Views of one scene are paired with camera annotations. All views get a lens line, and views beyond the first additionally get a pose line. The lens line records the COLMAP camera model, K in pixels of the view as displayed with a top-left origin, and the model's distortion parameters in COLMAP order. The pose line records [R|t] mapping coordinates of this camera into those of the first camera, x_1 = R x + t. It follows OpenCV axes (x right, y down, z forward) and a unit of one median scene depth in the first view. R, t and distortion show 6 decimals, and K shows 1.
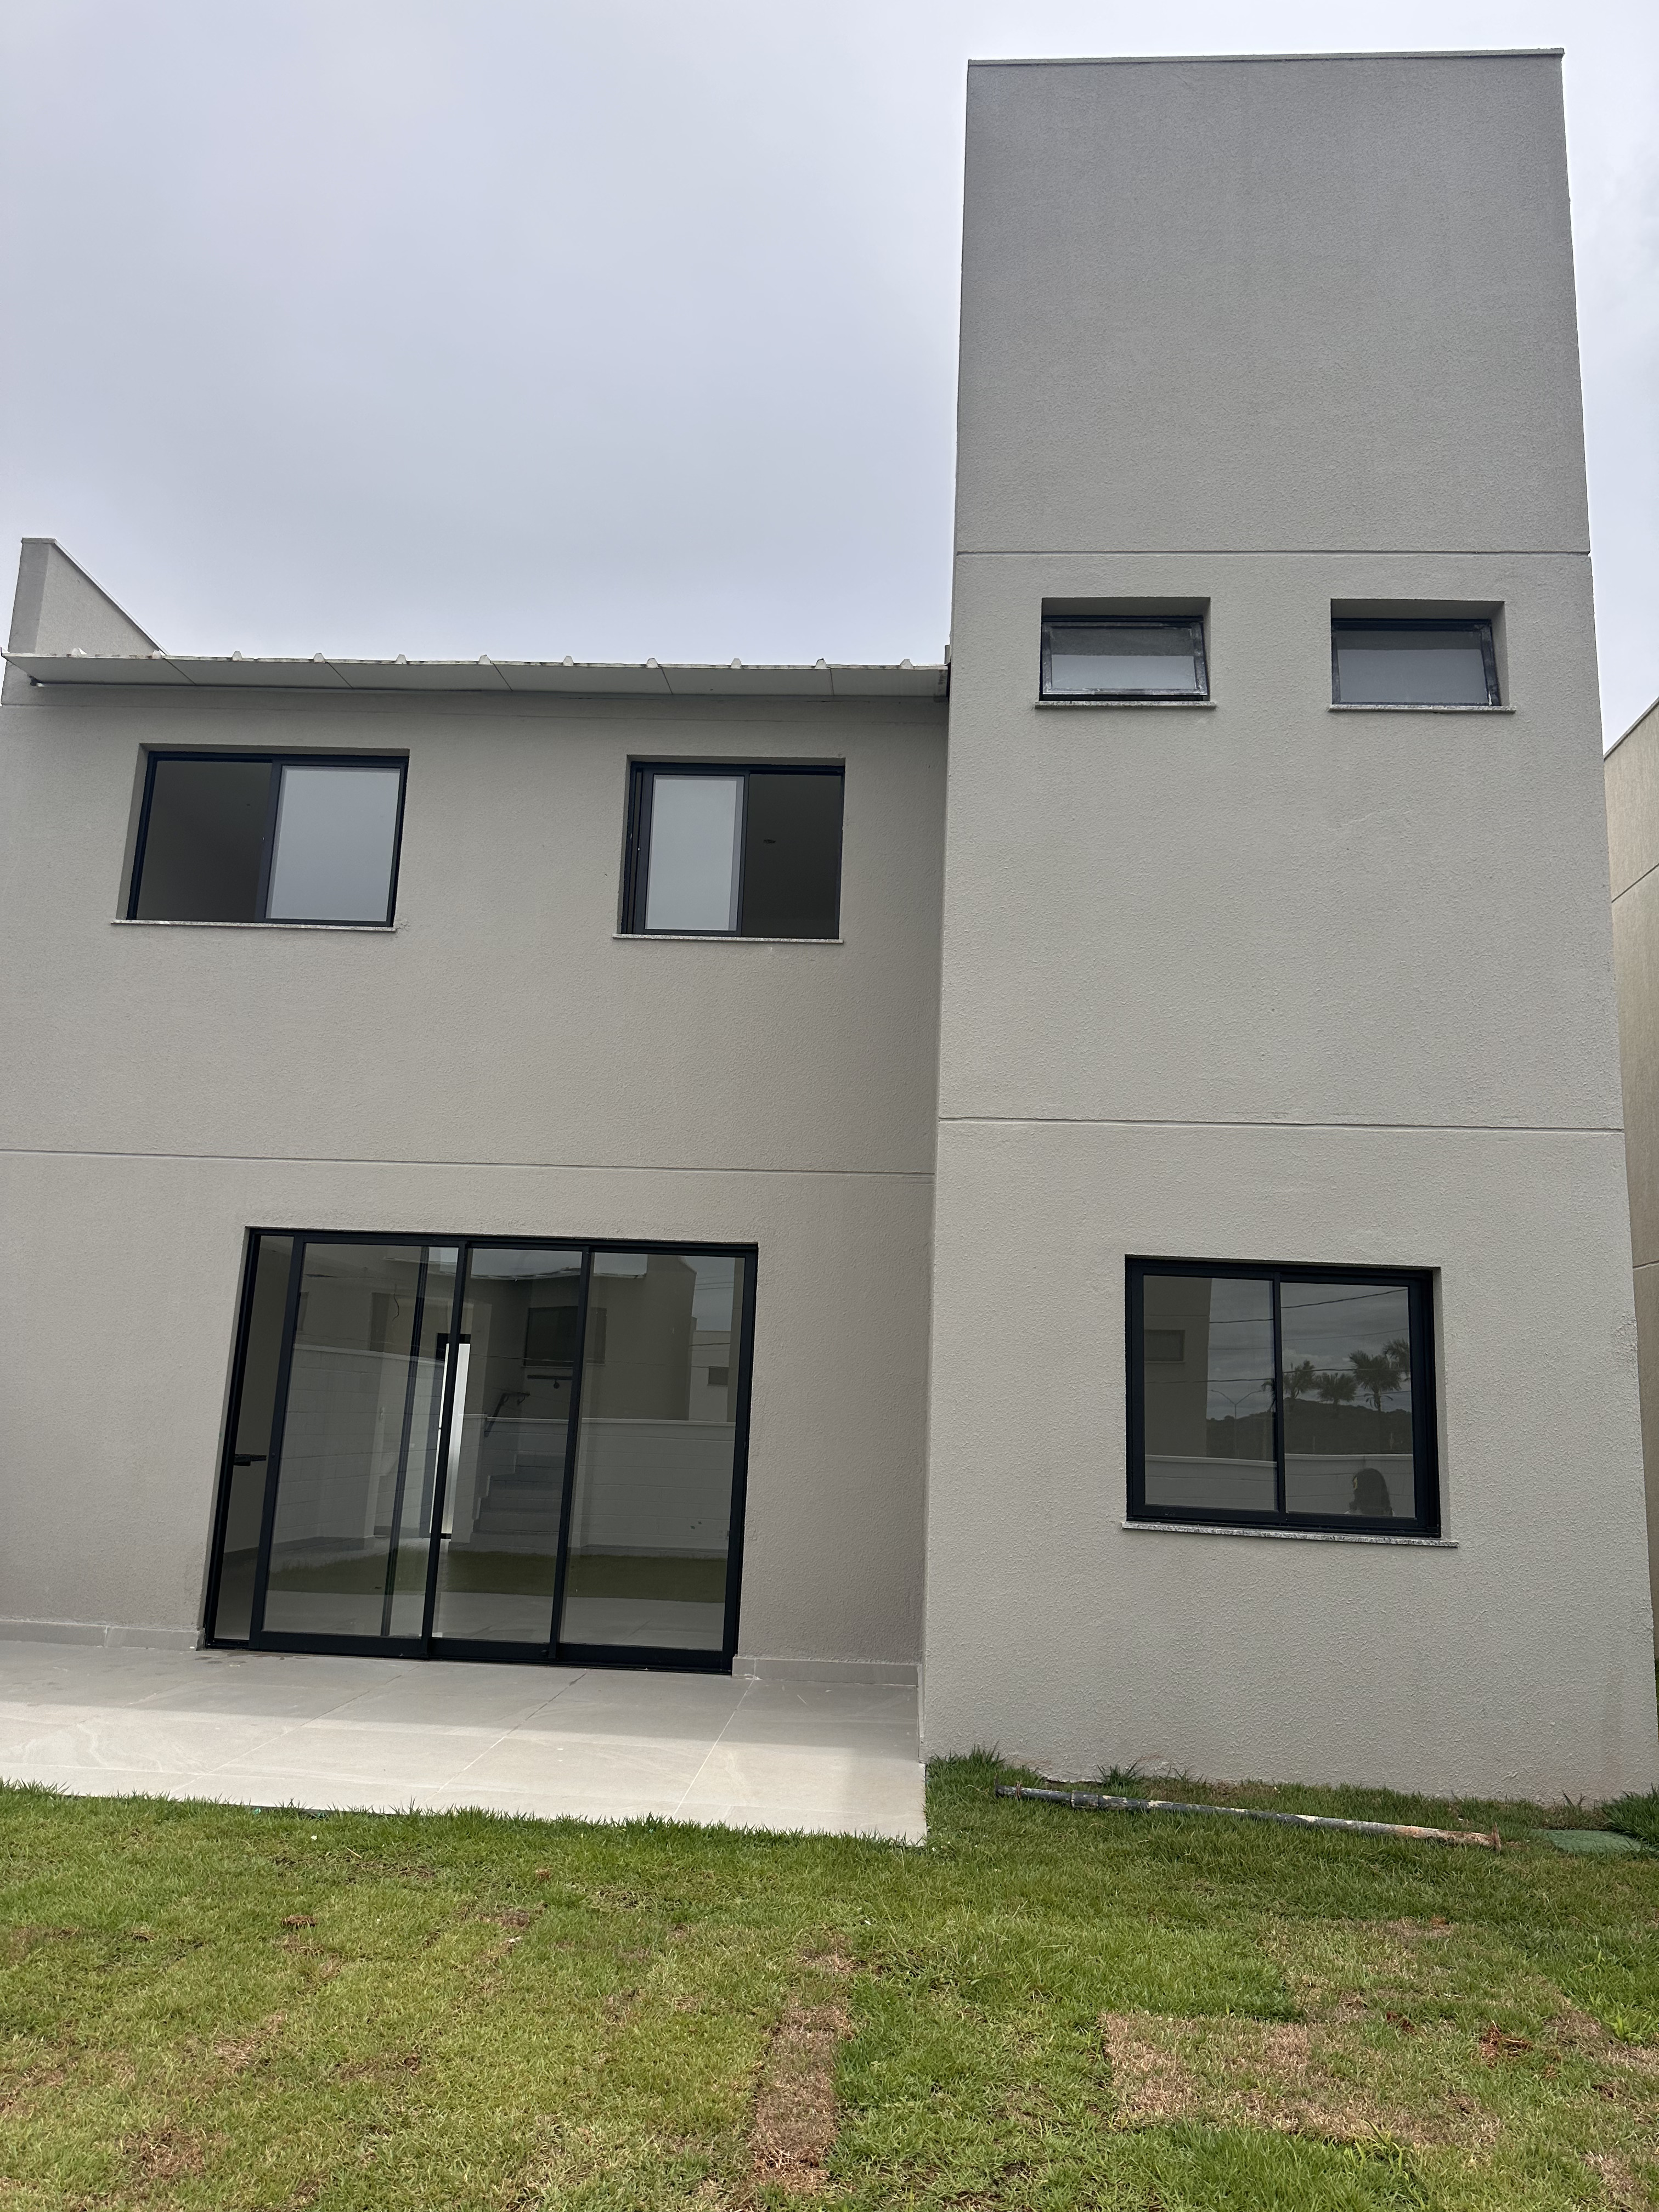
lens RADIAL K [[1680.1, 0, 829.5], [0, 1680.1, 1106.0], [0, 0, 1]] dist [0.002807, -0.006310]
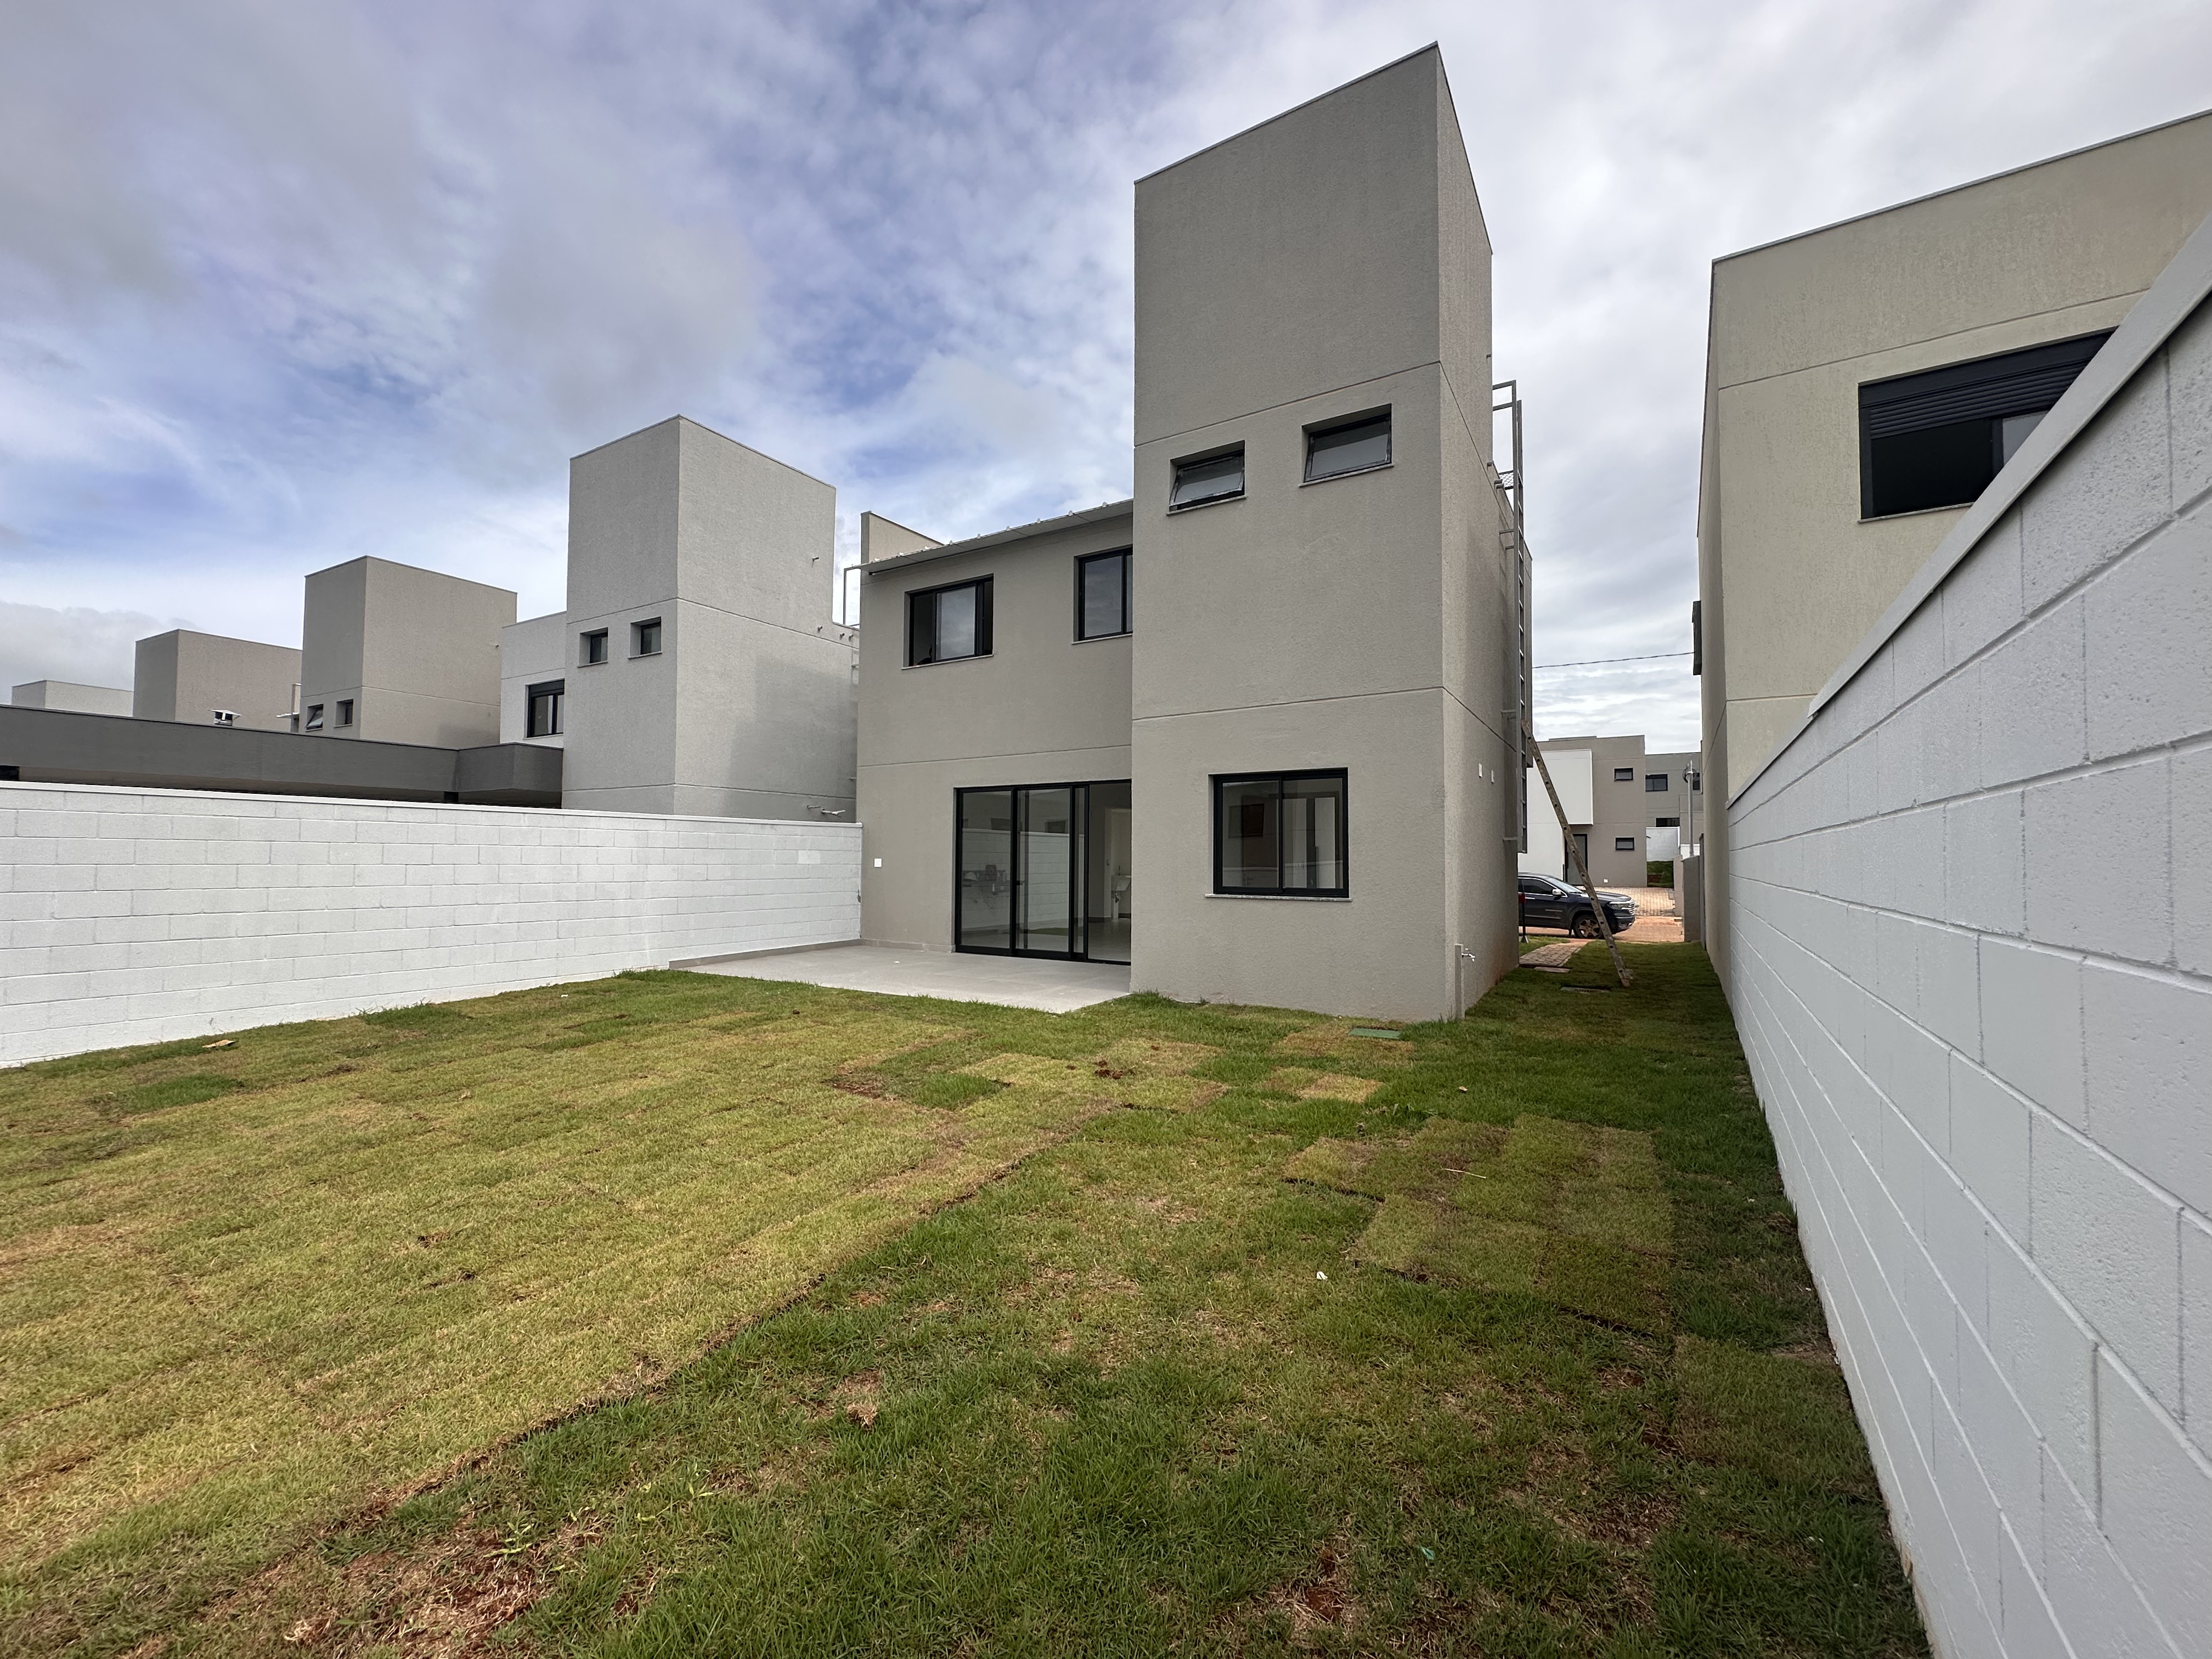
lens RADIAL K [[890.4, 0, 1106.0], [0, 890.4, 829.5], [0, 0, 1]] dist [0.018377, 0.000209]
pose [[0.888868, -0.049615, -0.455470, 0.534207], [0.111714, 0.987585, 0.110436, 0.017271], [0.444336, -0.149045, 0.883375, -0.074517]]
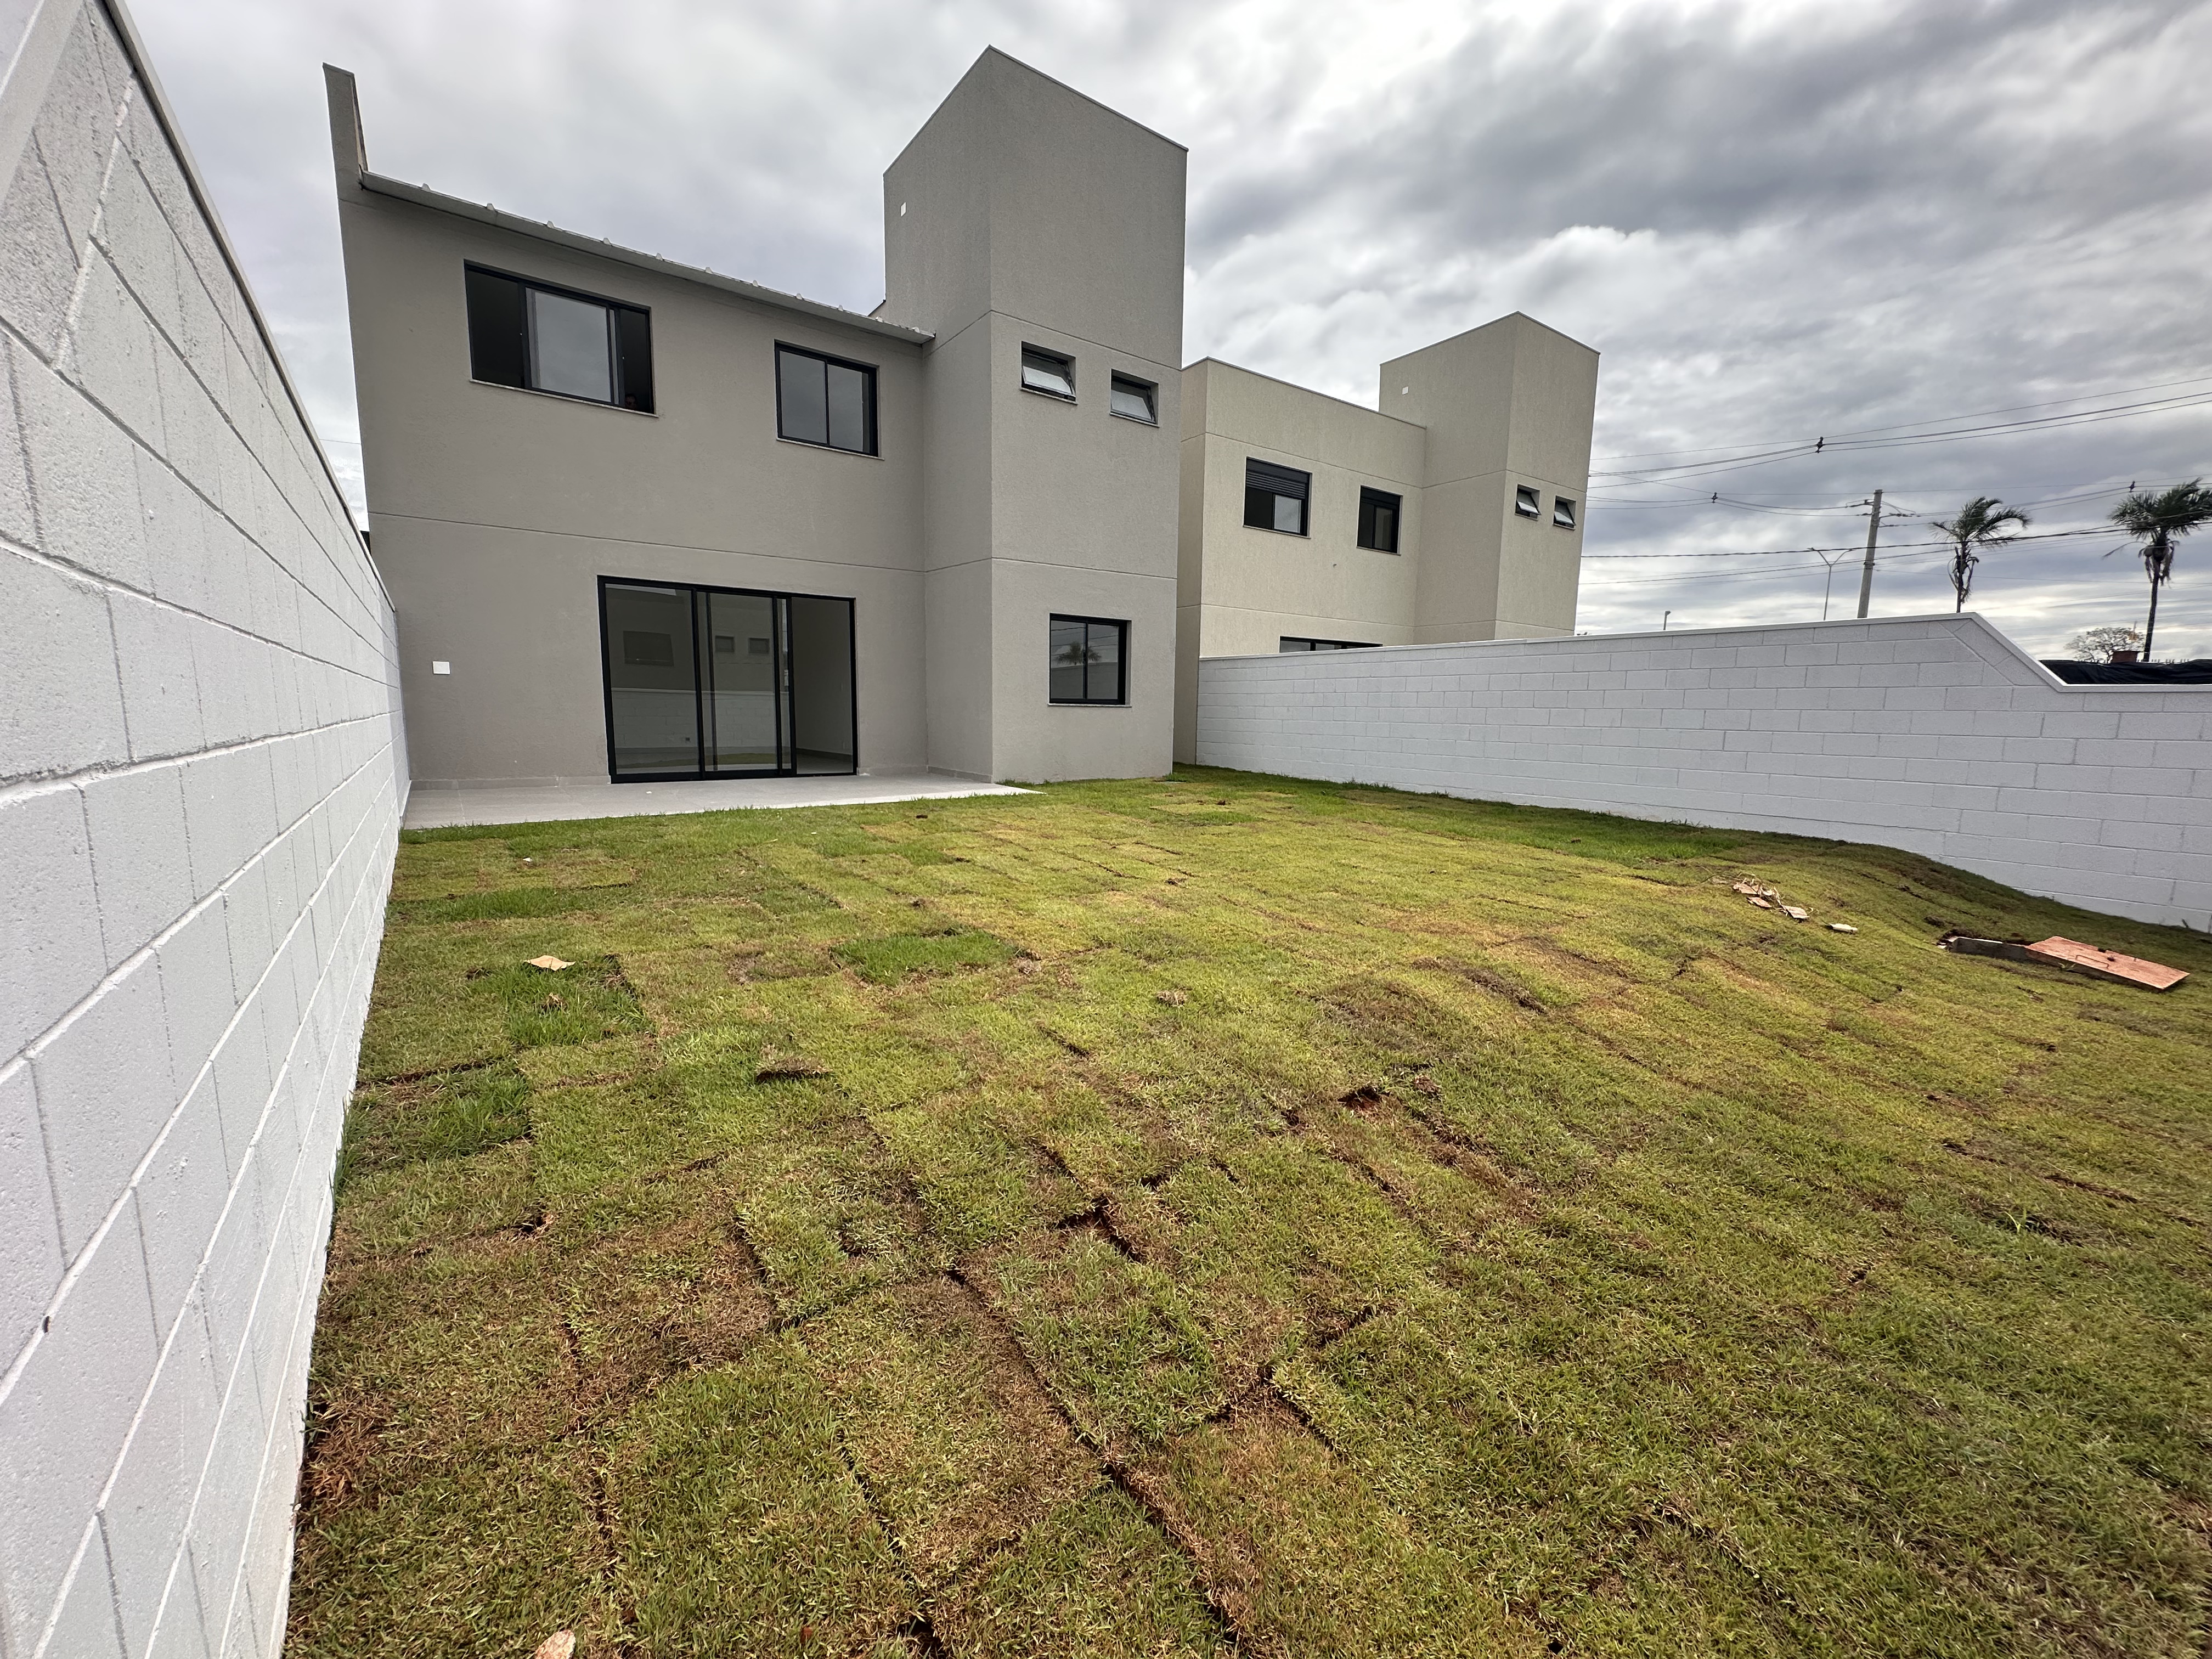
lens RADIAL K [[878.1, 0, 1106.7], [0, 878.1, 826.5], [0, 0, 1]] dist [-0.004020, 0.000637]
pose [[0.750358, -0.110602, 0.651713, -0.704634], [-0.100407, 0.955393, 0.277744, 0.013716], [-0.653361, -0.273844, 0.705782, -0.193585]]
